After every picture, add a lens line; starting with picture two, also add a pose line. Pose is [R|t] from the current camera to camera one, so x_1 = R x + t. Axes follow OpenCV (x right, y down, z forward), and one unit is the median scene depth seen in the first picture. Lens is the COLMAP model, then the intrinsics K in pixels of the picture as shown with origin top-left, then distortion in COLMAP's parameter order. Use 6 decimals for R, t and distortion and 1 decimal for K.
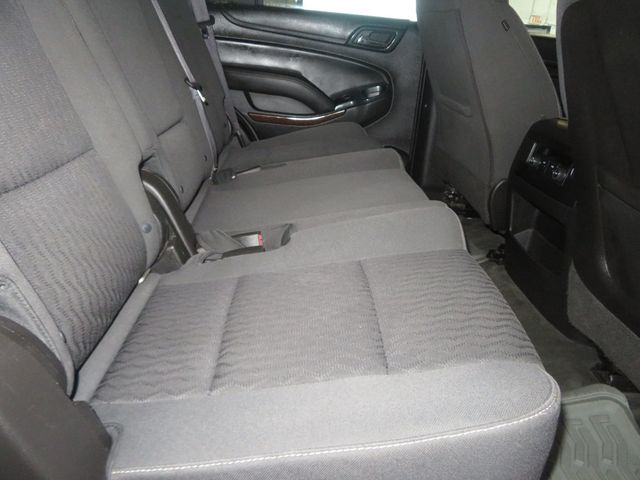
lens RADIAL K [[462.1, 0, 320.0], [0, 462.1, 240.0], [0, 0, 1]] dist [0.000057, 0.005246]
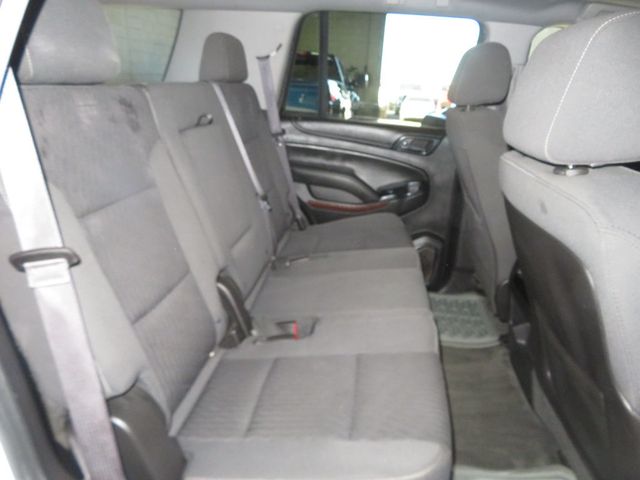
lens RADIAL K [[462.1, 0, 320.0], [0, 462.1, 240.0], [0, 0, 1]] dist [0.000057, 0.005246]
pose [[0.986347, 0.047122, -0.157794, 0.141170], [-0.060672, 0.994769, -0.082185, -0.143356], [0.153095, 0.090637, 0.984046, -0.360946]]
